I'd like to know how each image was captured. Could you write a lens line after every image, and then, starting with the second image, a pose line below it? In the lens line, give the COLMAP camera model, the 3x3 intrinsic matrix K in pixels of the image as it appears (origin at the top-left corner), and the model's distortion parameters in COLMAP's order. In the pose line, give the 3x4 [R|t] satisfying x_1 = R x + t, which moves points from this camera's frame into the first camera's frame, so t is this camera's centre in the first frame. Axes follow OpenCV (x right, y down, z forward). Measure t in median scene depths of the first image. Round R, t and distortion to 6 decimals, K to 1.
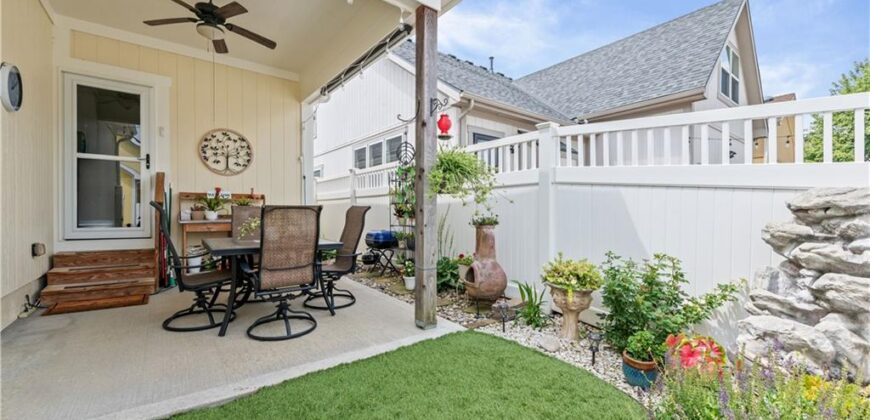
lens RADIAL K [[348.5, 0, 435.0], [0, 348.5, 210.0], [0, 0, 1]] dist [0.001096, 0.000067]
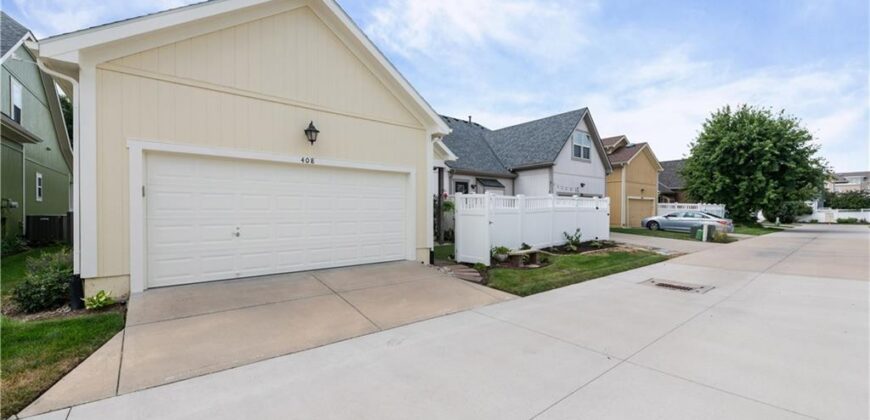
lens RADIAL K [[339.7, 0, 436.3], [0, 339.7, 211.2], [0, 0, 1]] dist [0.012100, -0.003287]
pose [[0.999642, -0.008090, 0.025511, -0.106643], [0.007934, 0.999949, 0.006199, -0.046517], [-0.025560, -0.005995, 0.999655, -1.718879]]
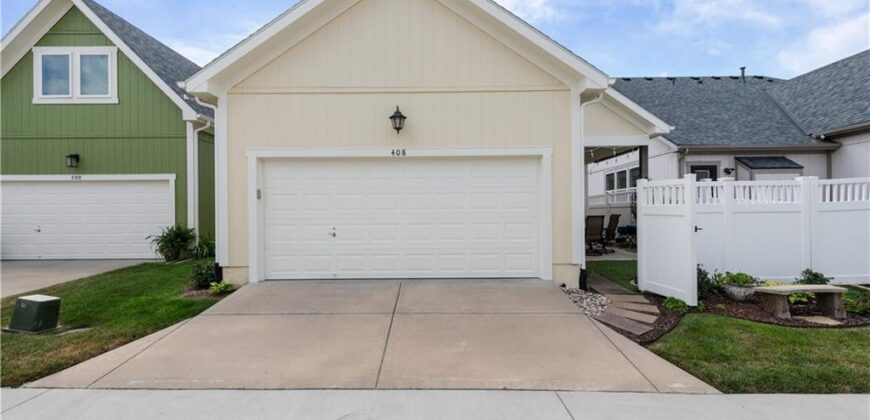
lens RADIAL K [[339.7, 0, 436.3], [0, 339.7, 211.2], [0, 0, 1]] dist [0.012100, -0.003287]
pose [[0.786308, -0.015518, -0.617640, 0.205340], [0.016983, 0.999850, -0.003500, -0.035666], [0.617601, -0.007737, 0.786453, -1.256444]]
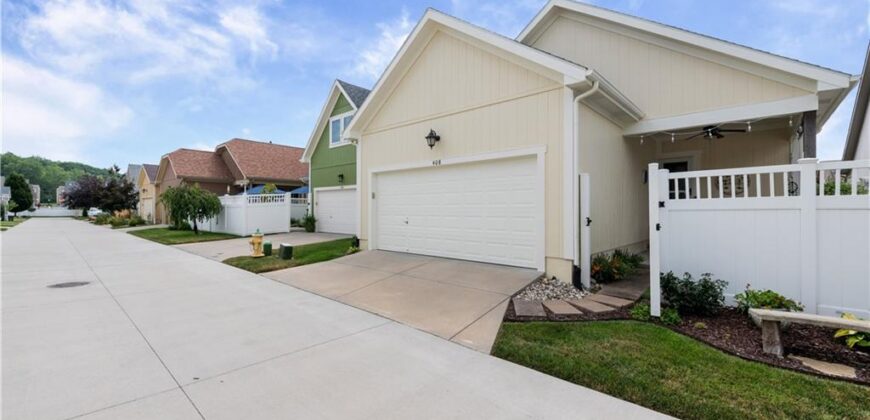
lens RADIAL K [[348.5, 0, 435.0], [0, 348.5, 210.0], [0, 0, 1]] dist [0.001096, 0.000067]
pose [[0.169374, -0.008071, -0.985519, 0.885545], [0.004094, 0.999964, -0.007486, -0.014924], [0.985543, -0.002766, 0.169400, -0.755774]]
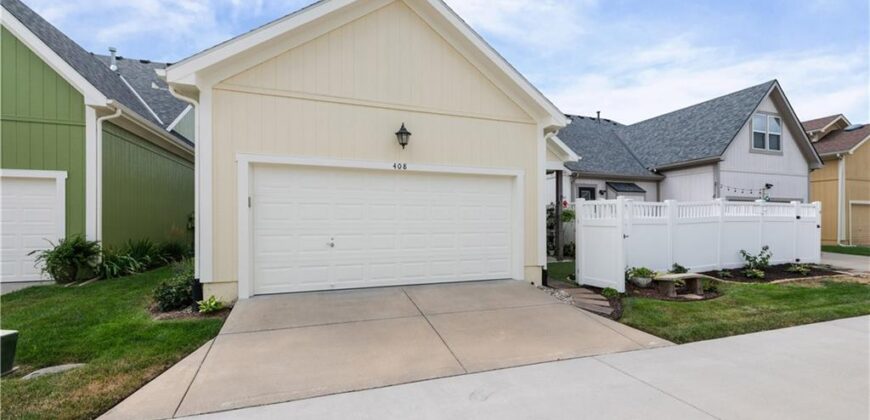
lens RADIAL K [[343.4, 0, 433.6], [0, 343.4, 219.9], [0, 0, 1]] dist [0.009719, -0.000698]
pose [[0.947353, -0.009748, -0.320041, -0.068972], [0.009248, 0.999952, -0.003082, -0.042831], [0.320056, -0.000040, 0.947399, -1.528280]]
